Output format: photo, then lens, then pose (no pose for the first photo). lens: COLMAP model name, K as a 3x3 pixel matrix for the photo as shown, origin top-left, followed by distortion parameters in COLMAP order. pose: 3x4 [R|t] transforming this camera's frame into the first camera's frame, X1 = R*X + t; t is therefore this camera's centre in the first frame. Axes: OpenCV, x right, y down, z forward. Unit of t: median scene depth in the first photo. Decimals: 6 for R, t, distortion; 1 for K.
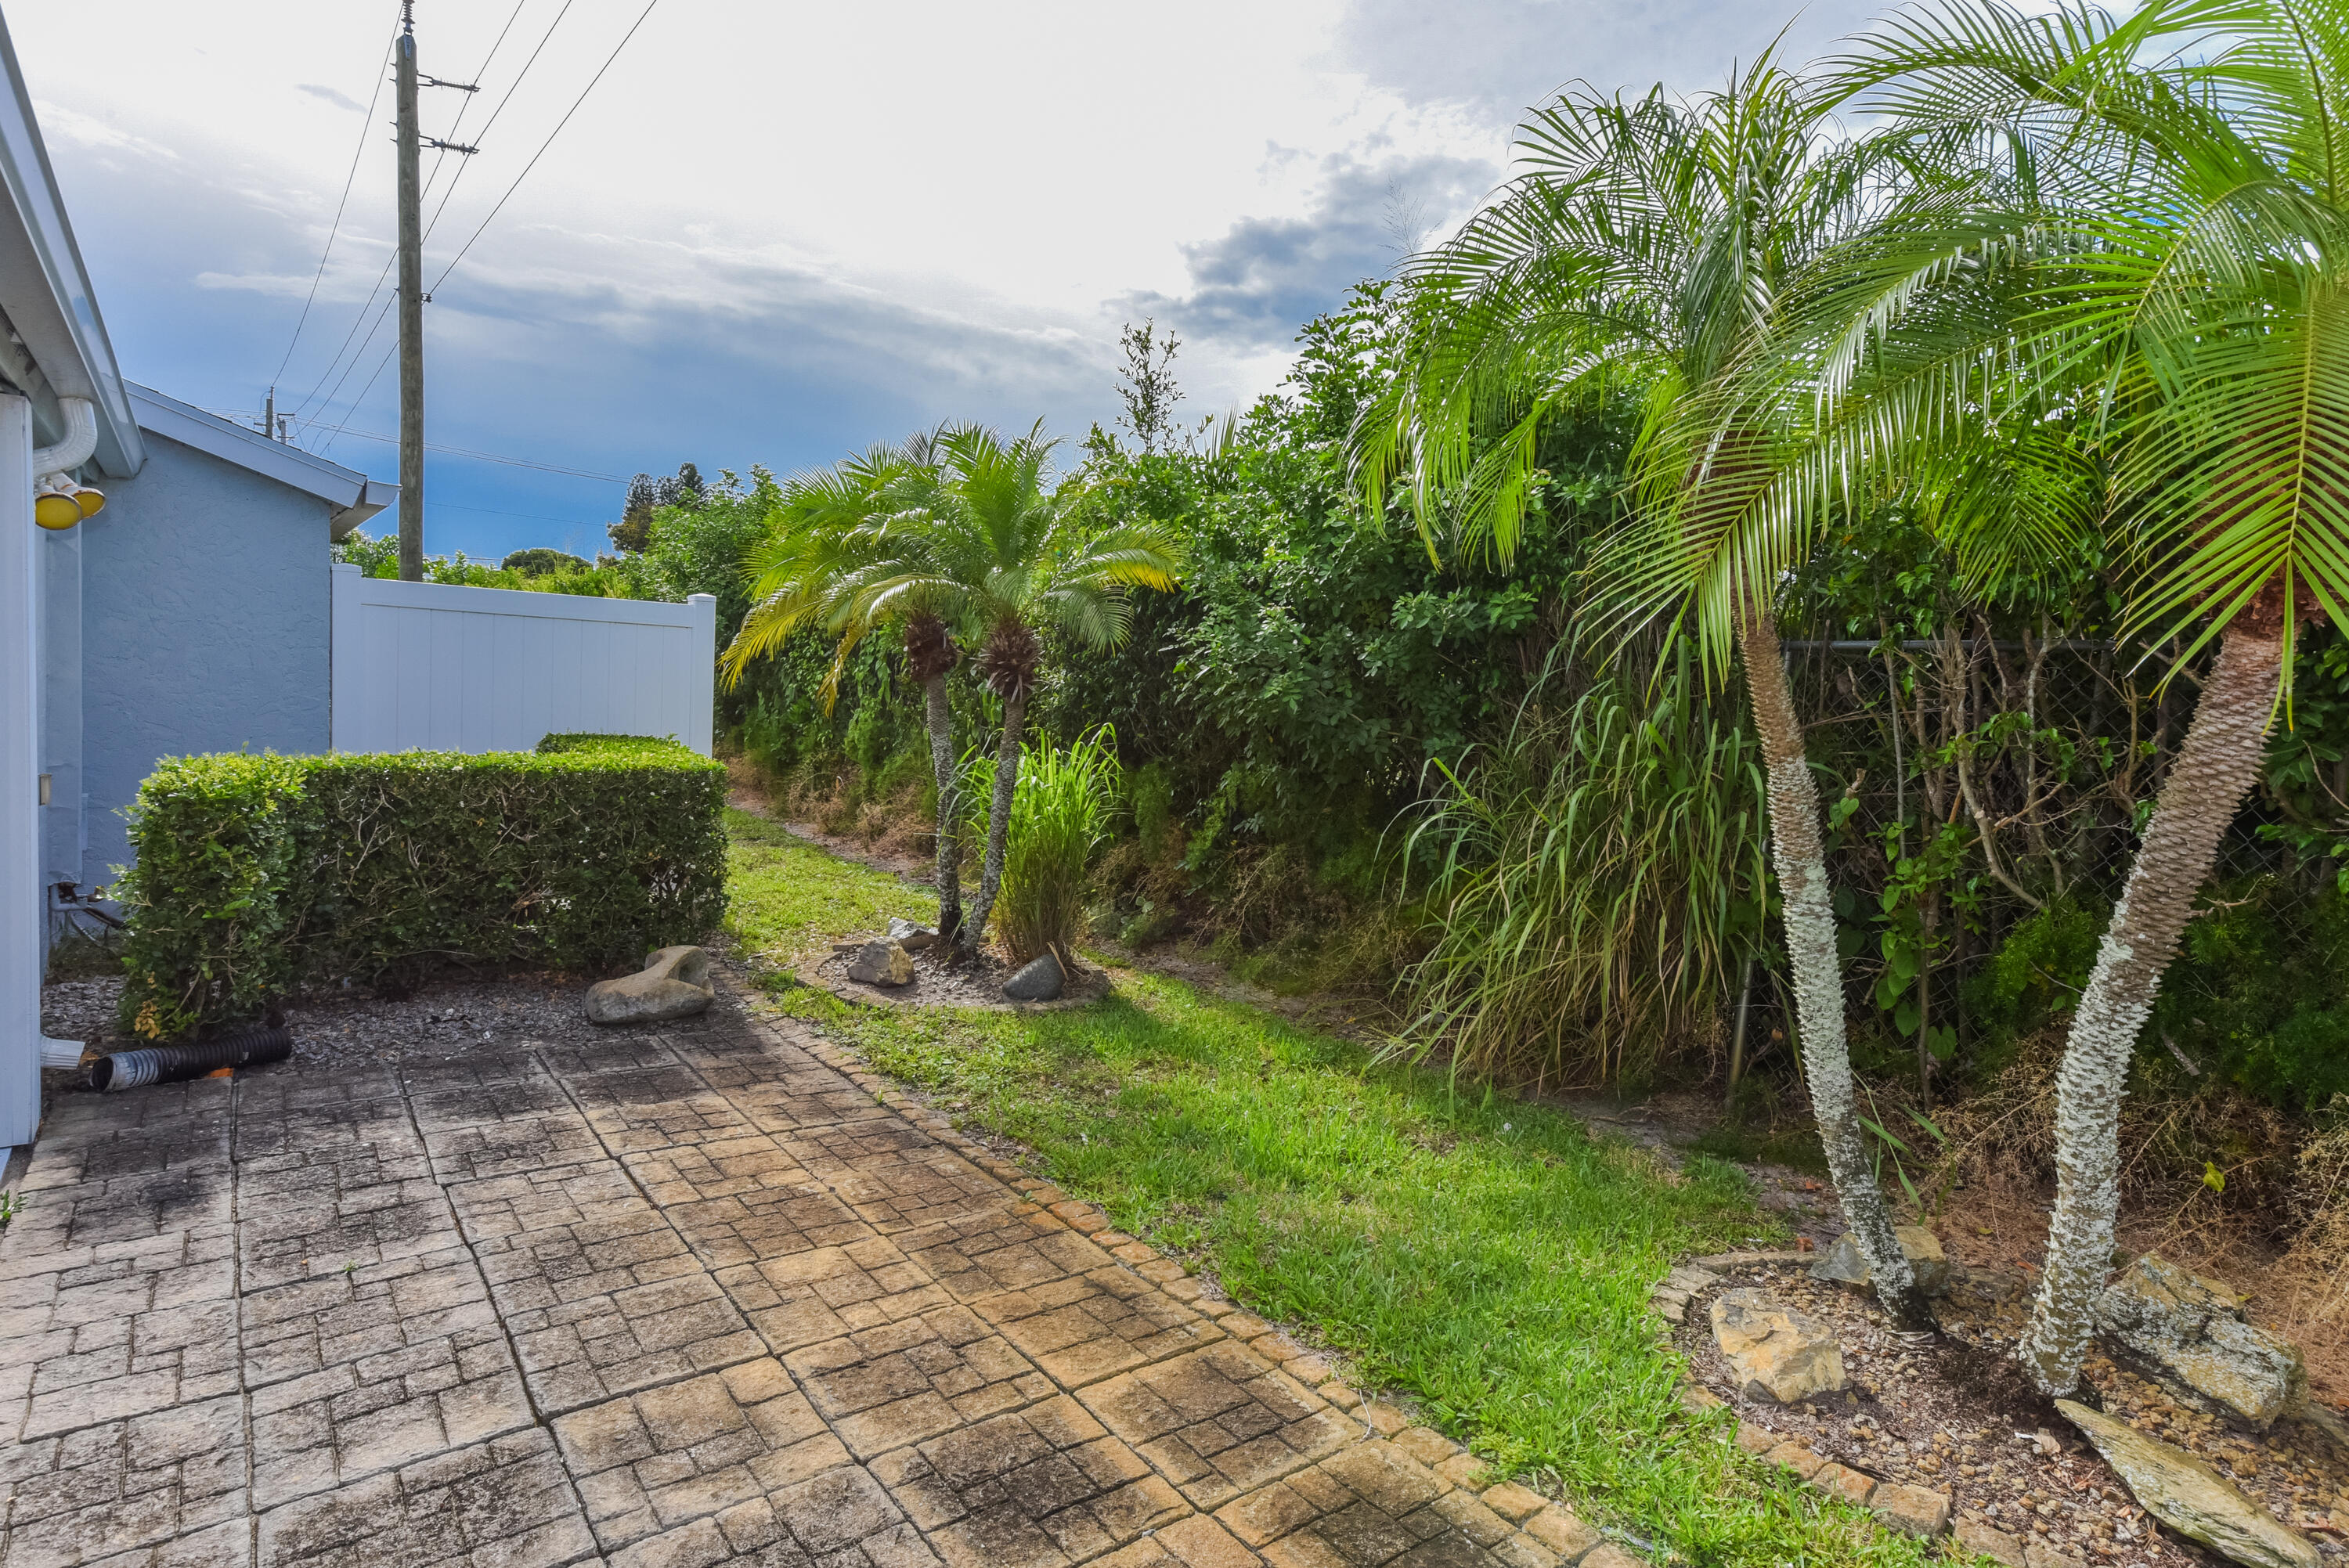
lens RADIAL K [[1265.9, 0, 1158.6], [0, 1265.9, 789.7], [0, 0, 1]] dist [0.013449, -0.000451]
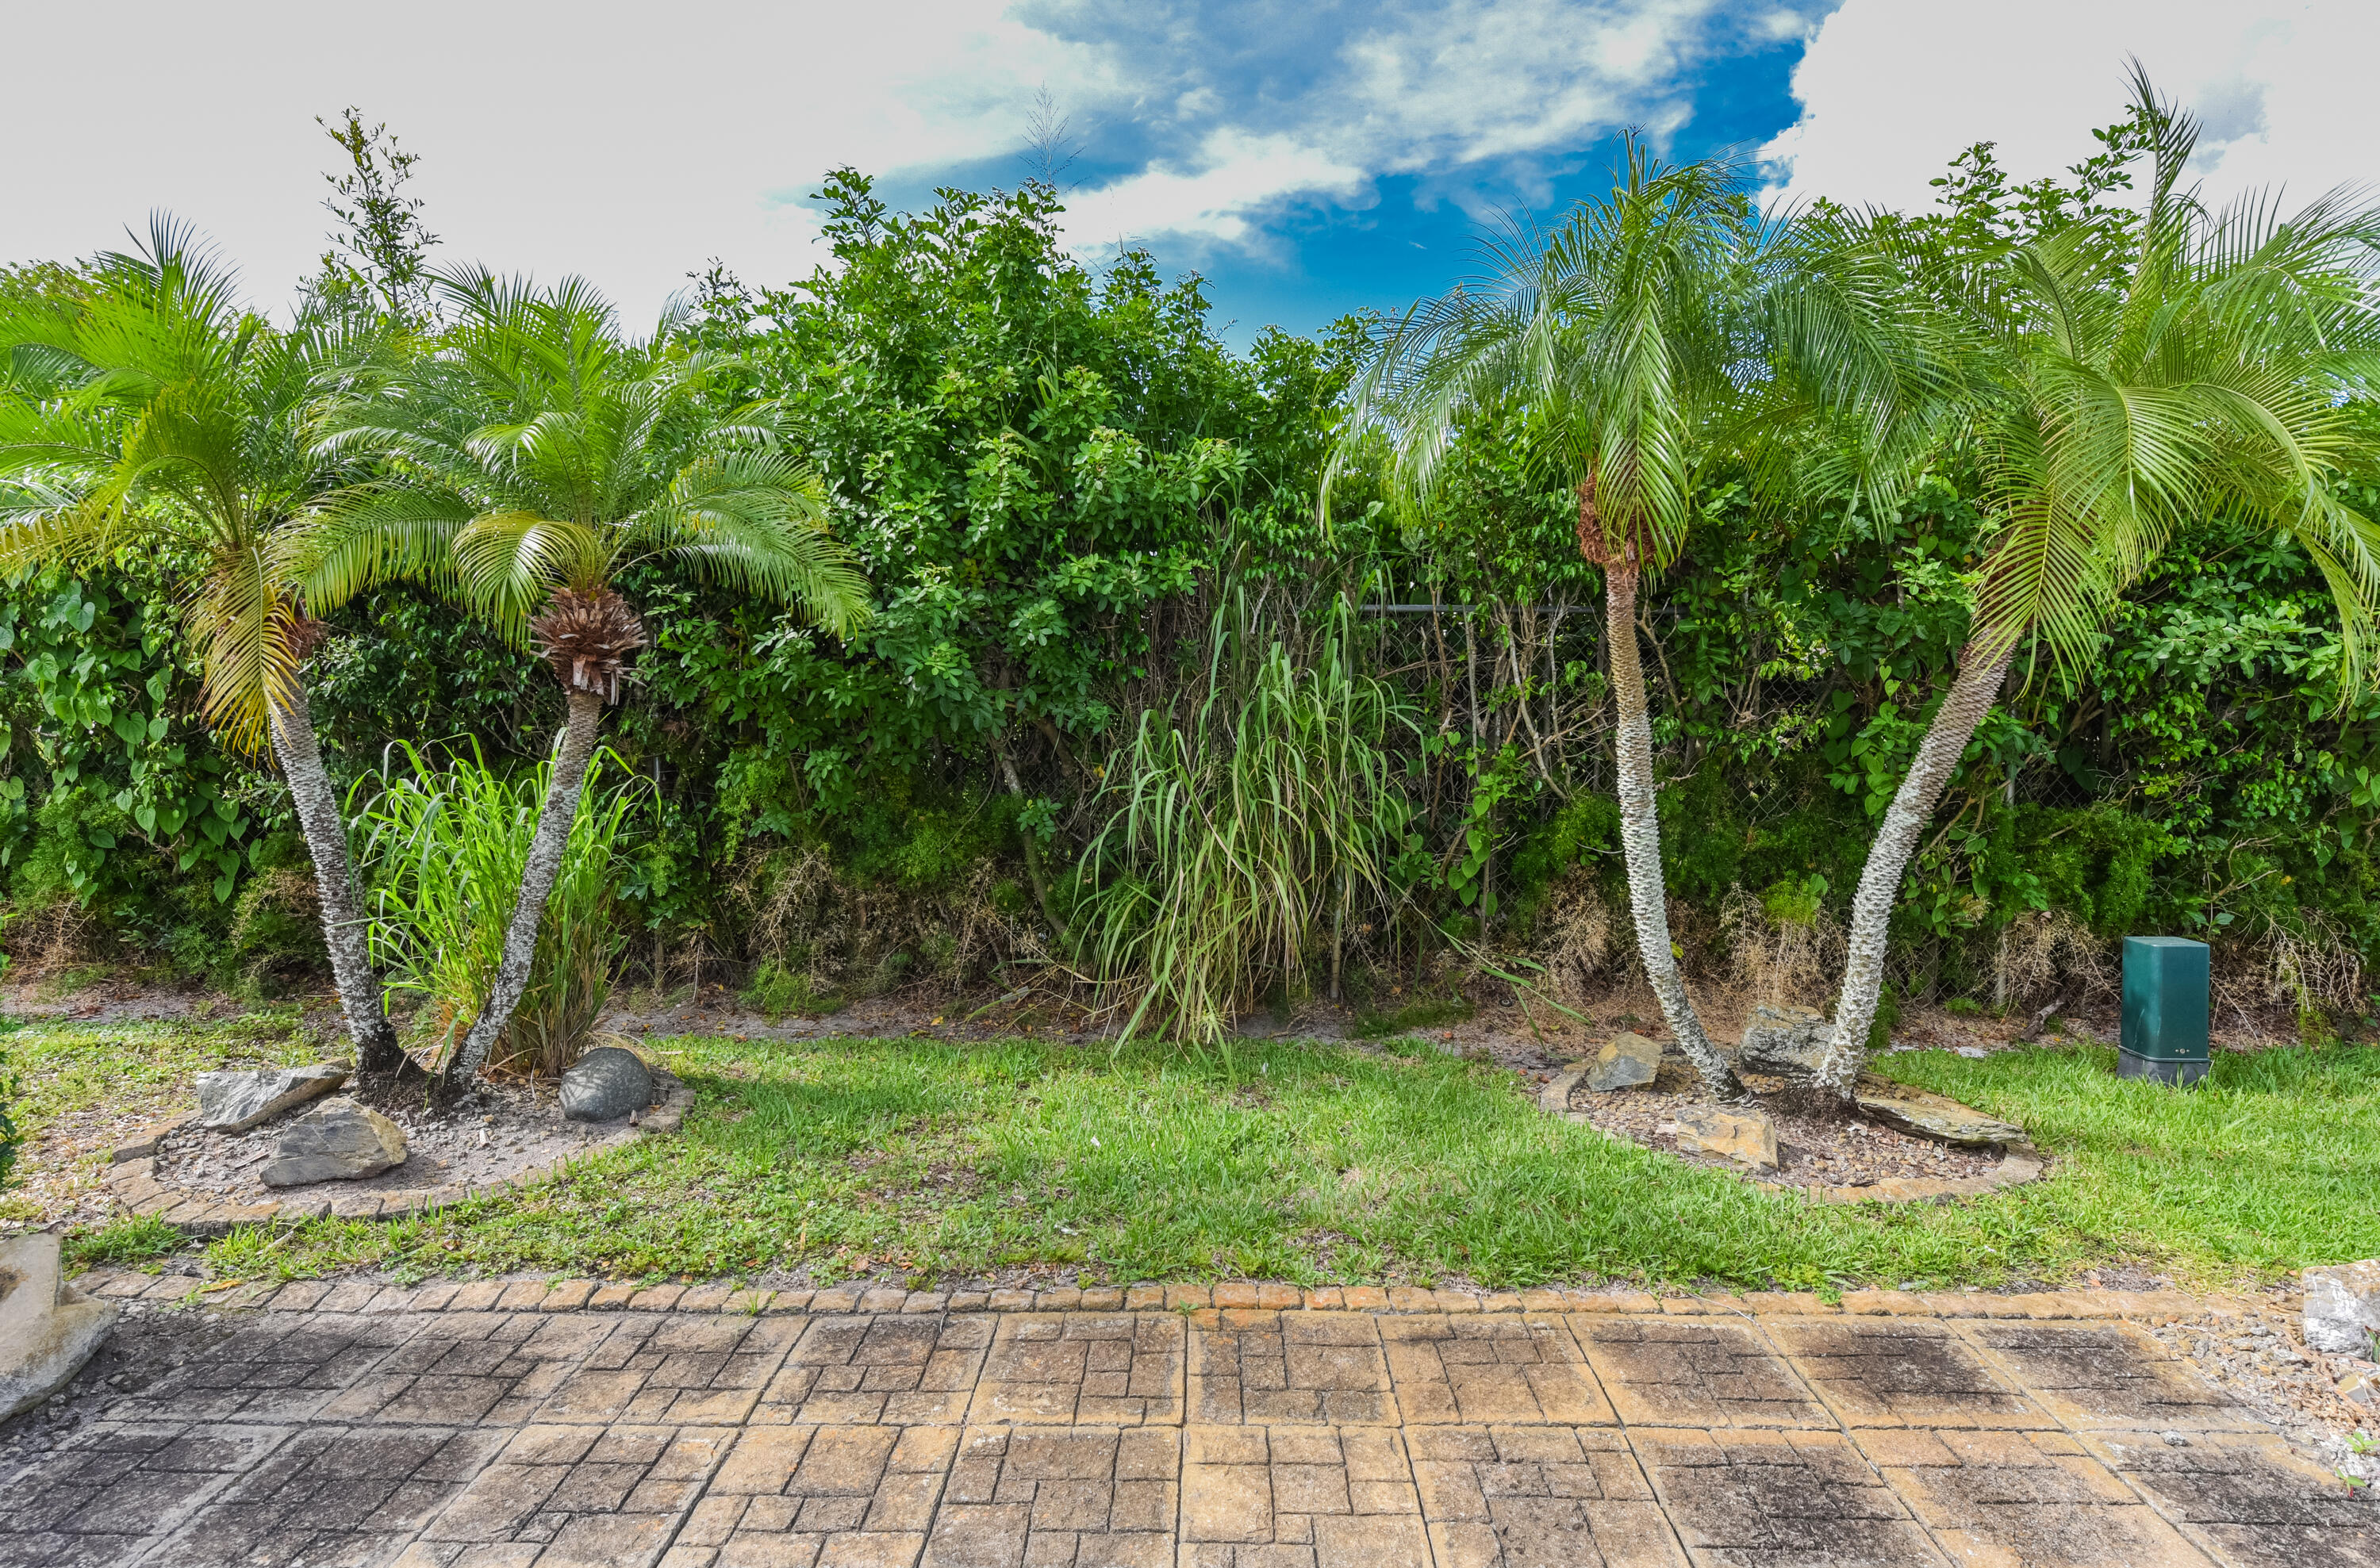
lens RADIAL K [[1282.6, 0, 1193.4], [0, 1282.6, 786.4], [0, 0, 1]] dist [0.013449, -0.000451]
pose [[0.602881, -0.126450, 0.787747, -0.765680], [0.088754, 0.991861, 0.091289, -0.094853], [-0.792879, 0.014879, 0.609197, 0.519609]]
